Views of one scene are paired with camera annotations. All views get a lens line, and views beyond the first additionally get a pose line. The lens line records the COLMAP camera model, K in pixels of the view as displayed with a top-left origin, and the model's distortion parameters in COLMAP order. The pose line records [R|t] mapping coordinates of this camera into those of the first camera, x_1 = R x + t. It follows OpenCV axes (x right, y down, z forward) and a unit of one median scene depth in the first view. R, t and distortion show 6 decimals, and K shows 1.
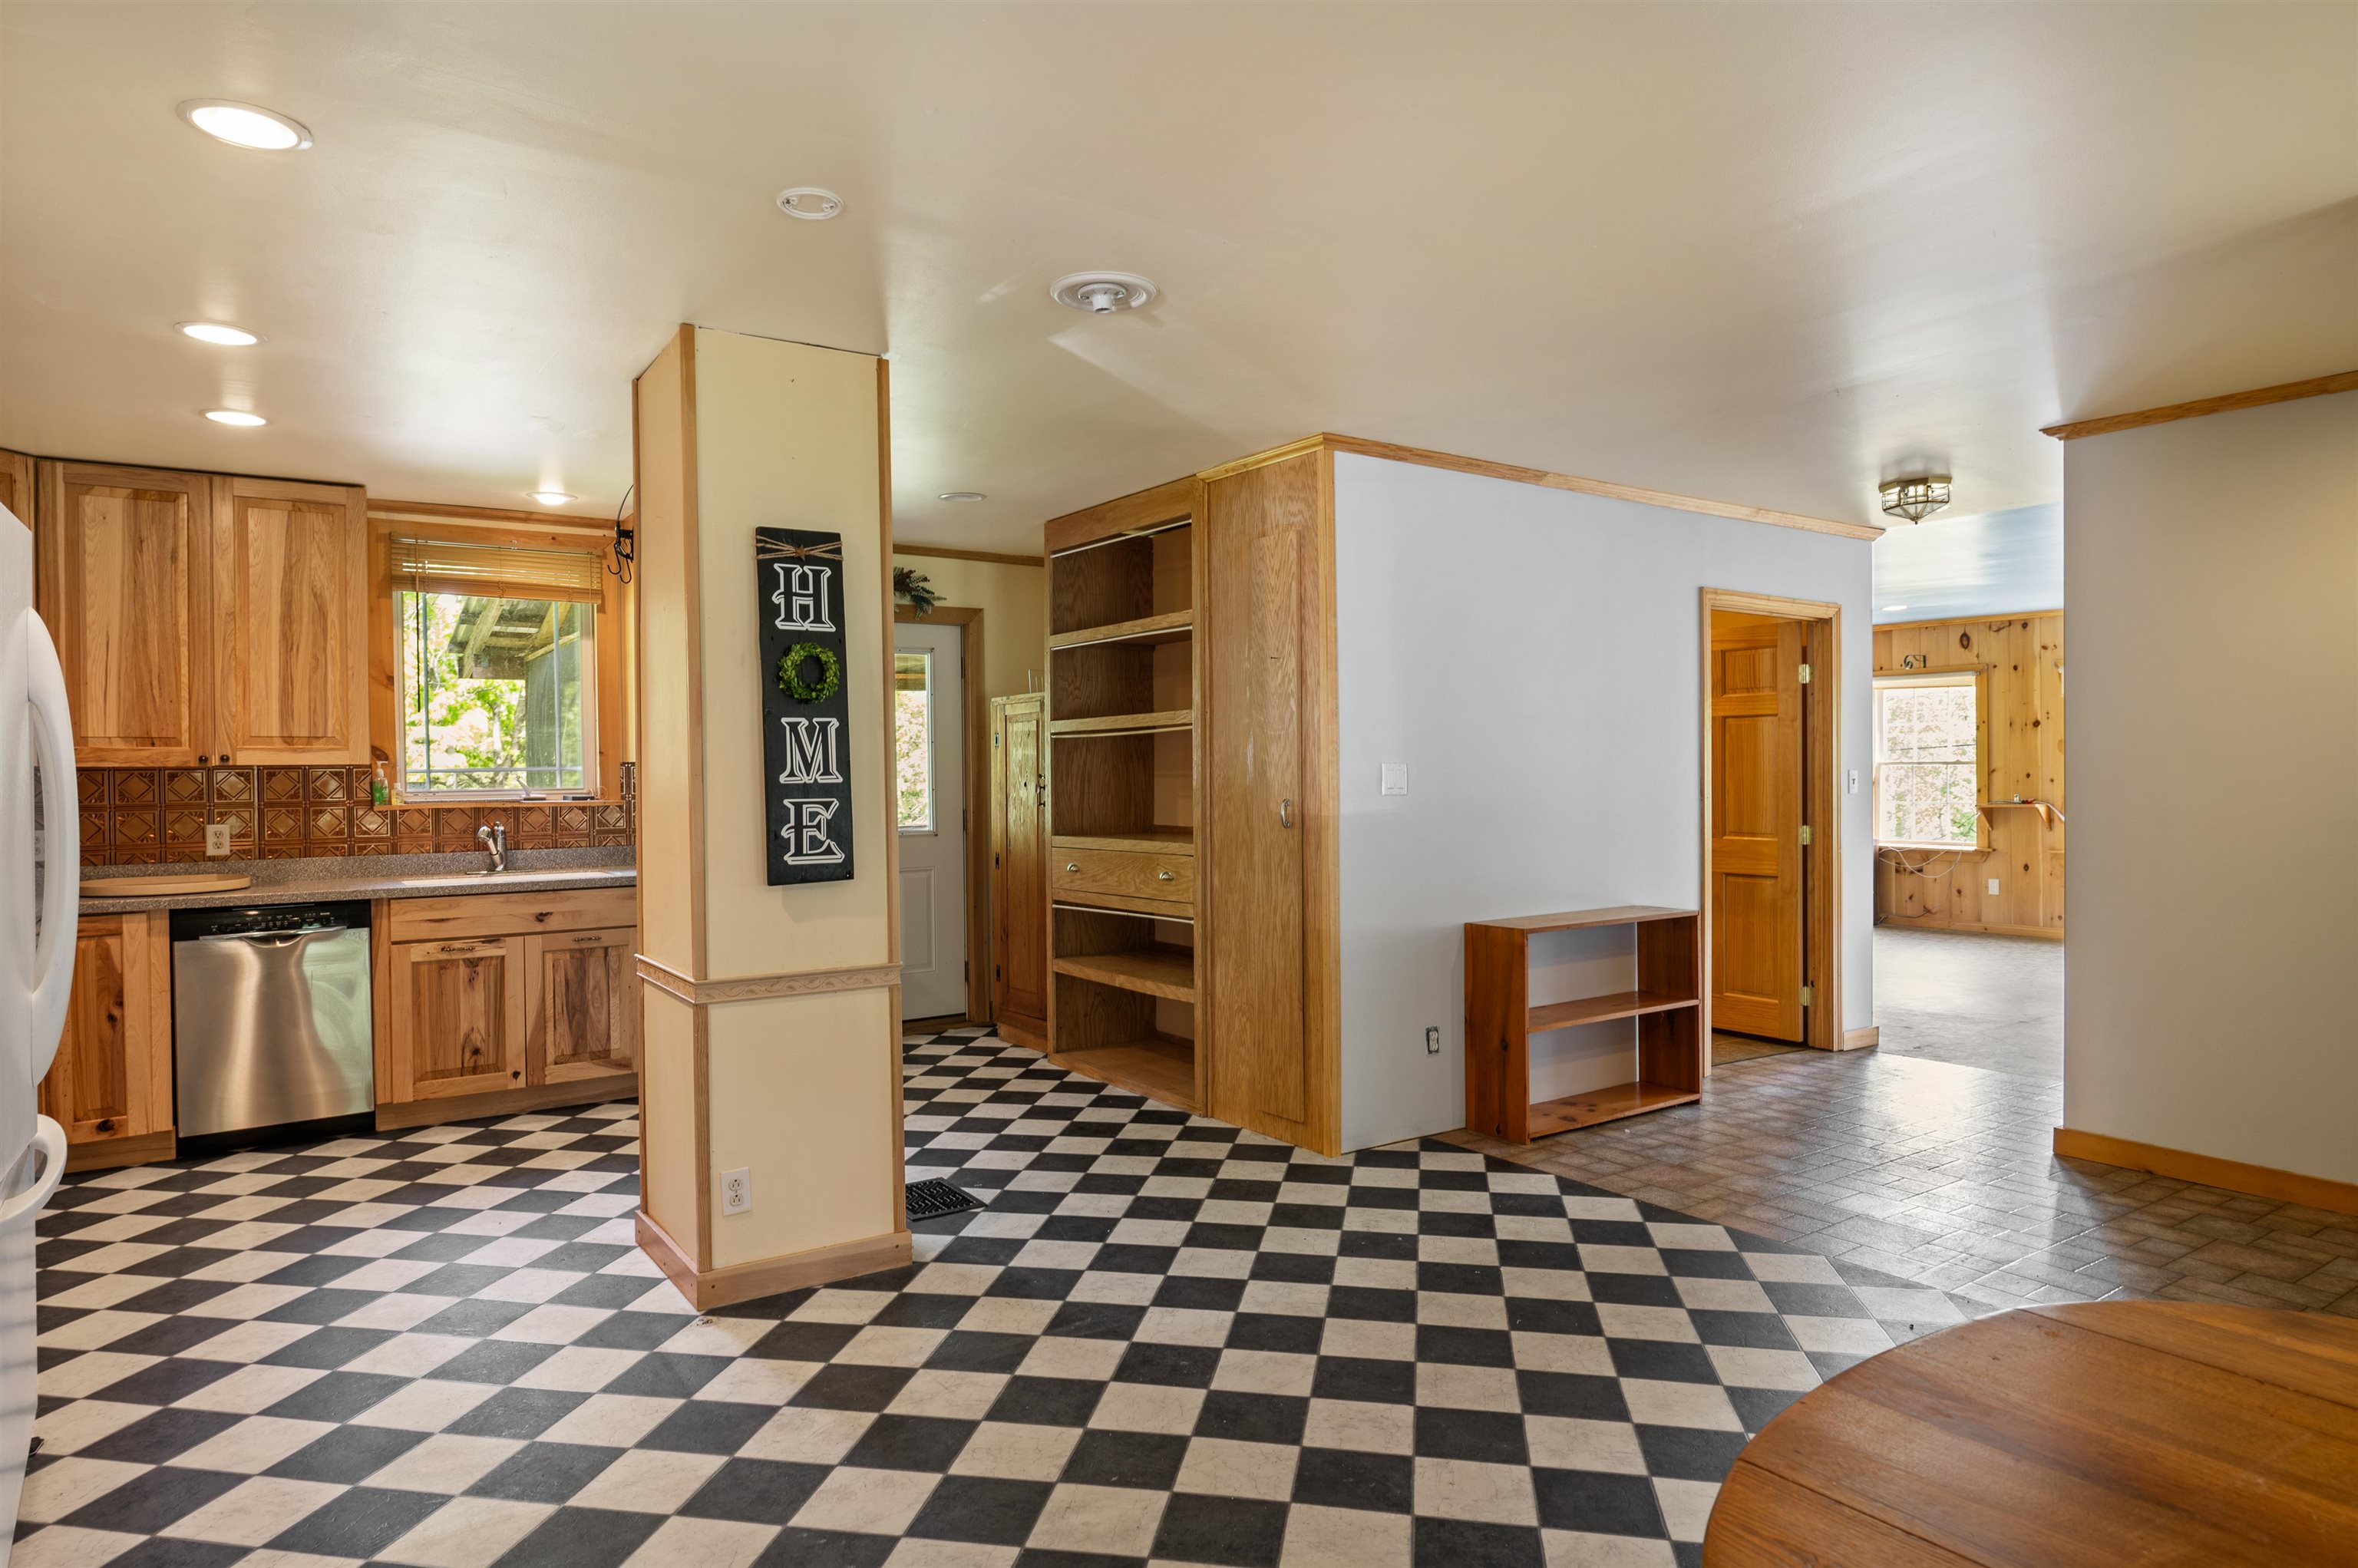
lens RADIAL K [[1371.7, 0, 1179.0], [0, 1371.7, 784.0], [0, 0, 1]] dist [0.012114, -0.000509]
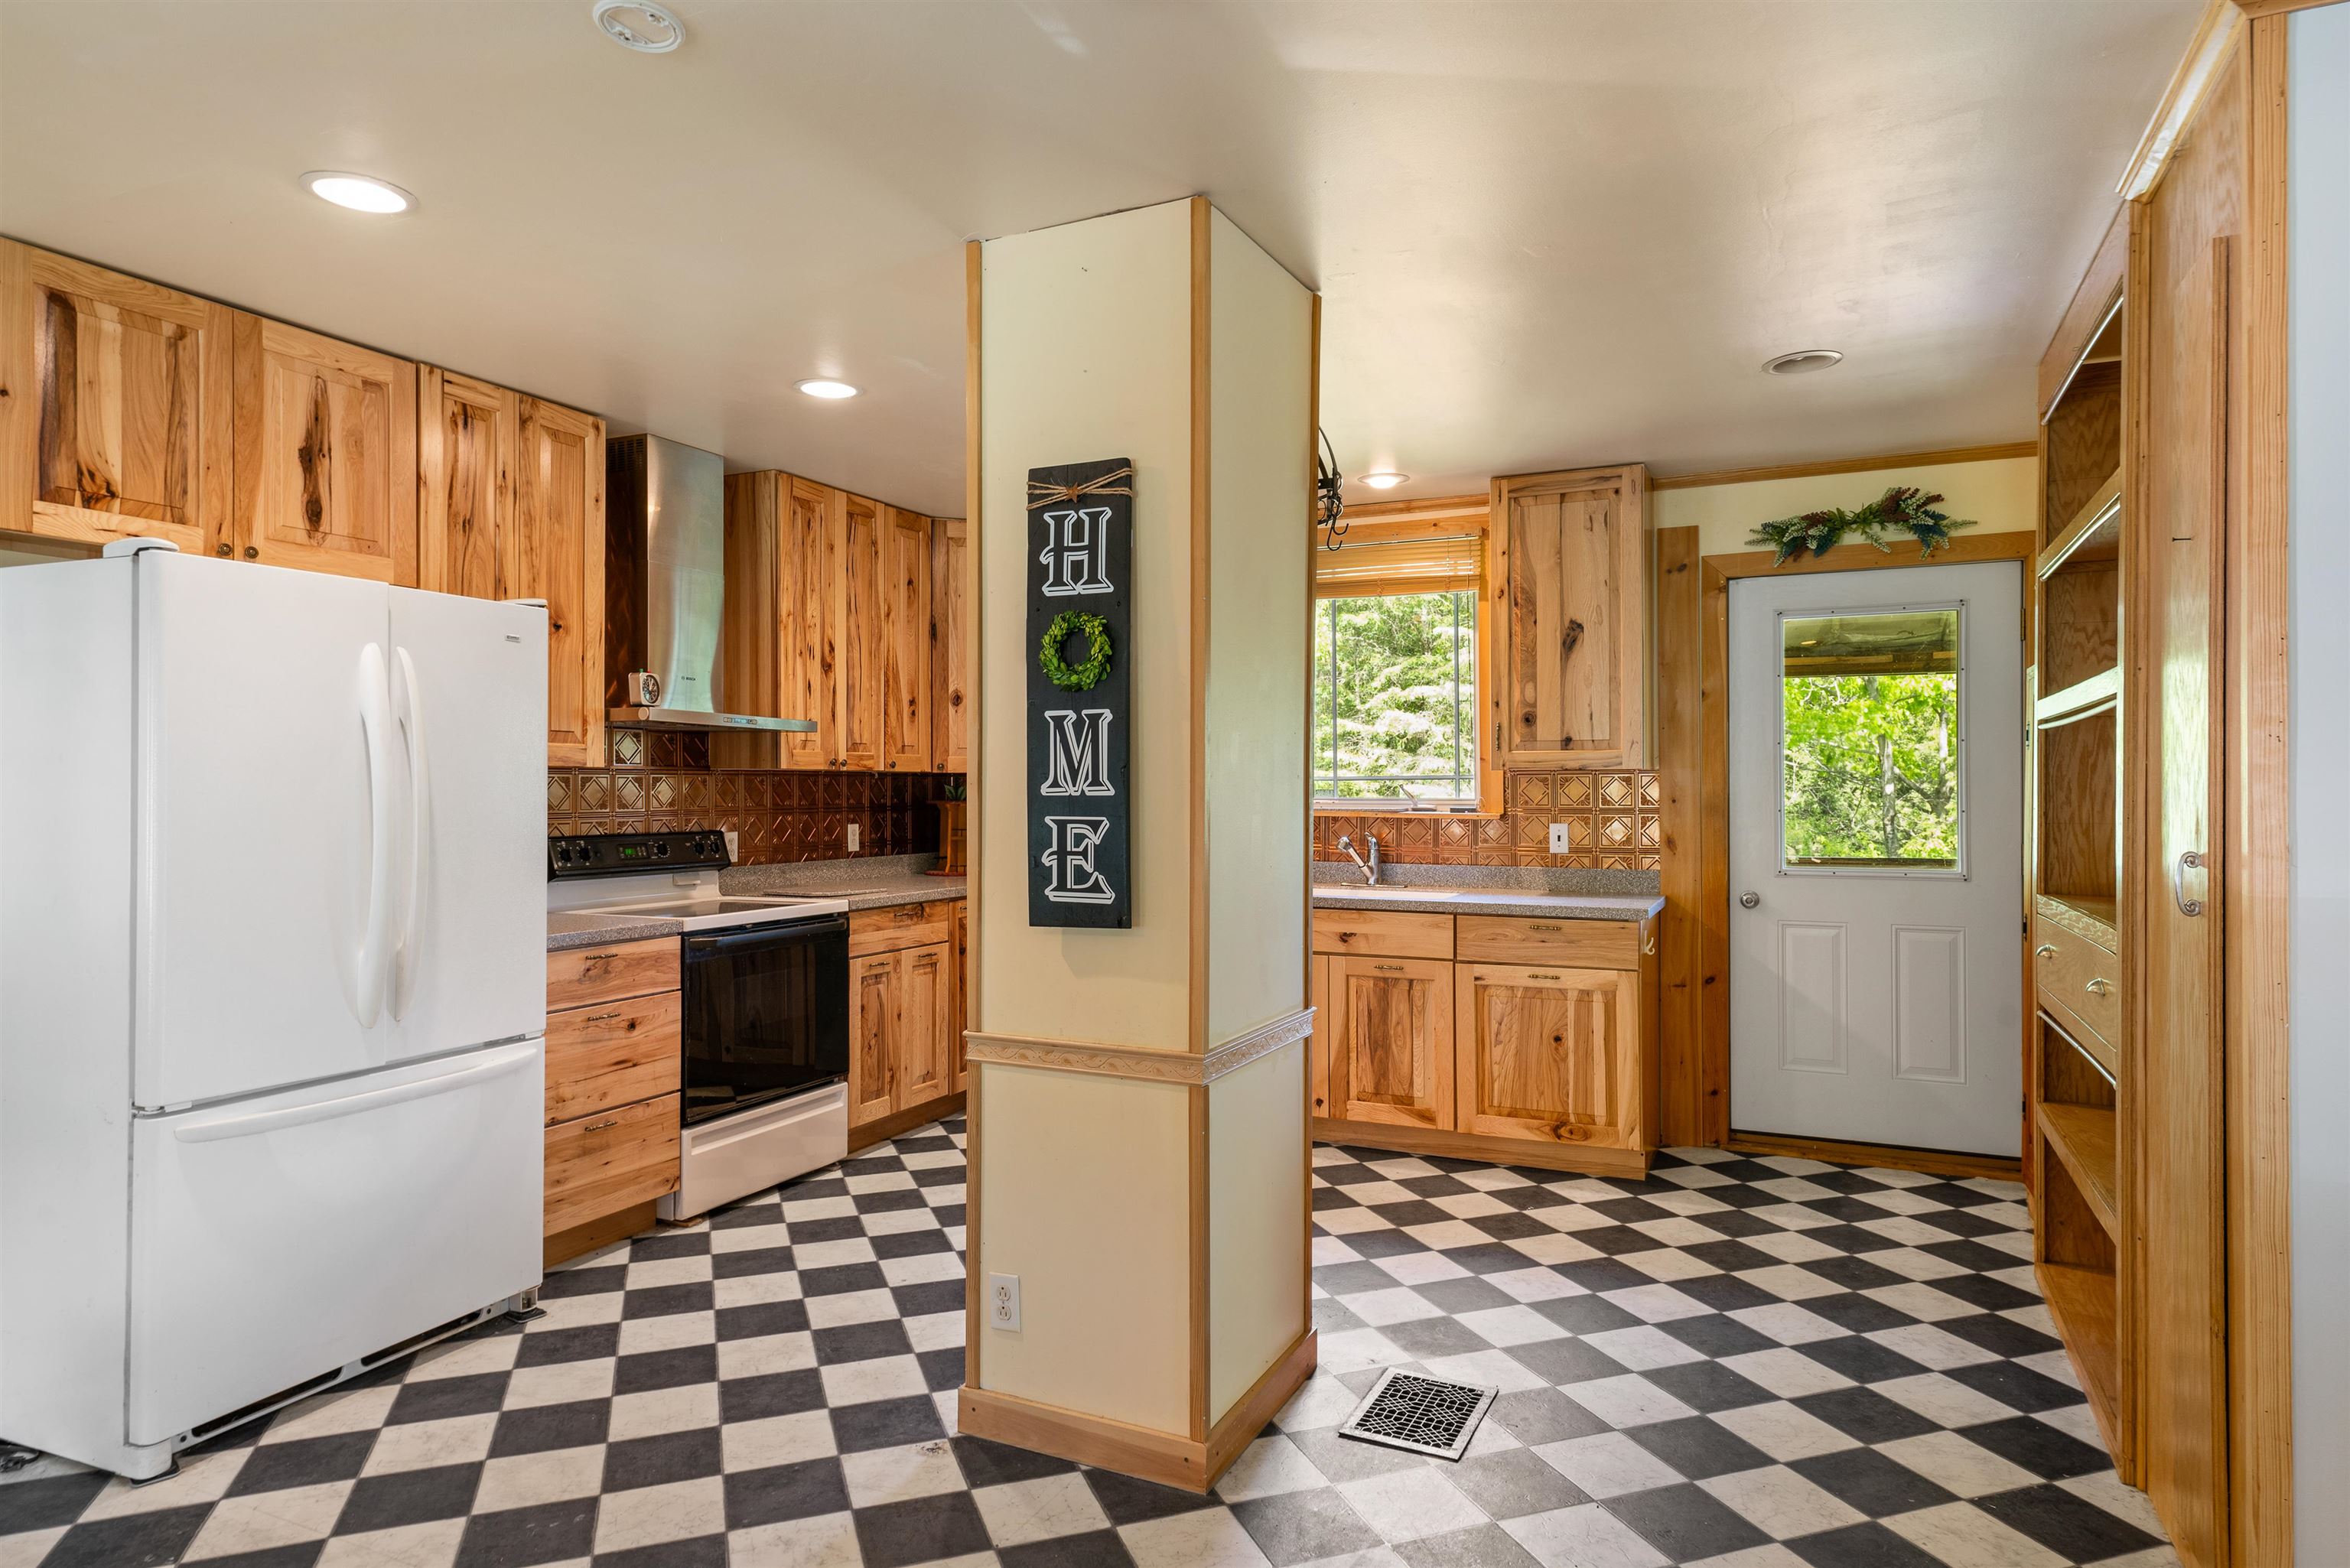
lens RADIAL K [[1367.0, 0, 1175.0], [0, 1367.0, 784.0], [0, 0, 1]] dist [0.012114, -0.000509]
pose [[0.506134, 0.010376, -0.862393, 0.403098], [-0.015962, 0.999869, 0.002662, -0.009893], [0.862307, 0.012418, 0.506233, 0.655701]]
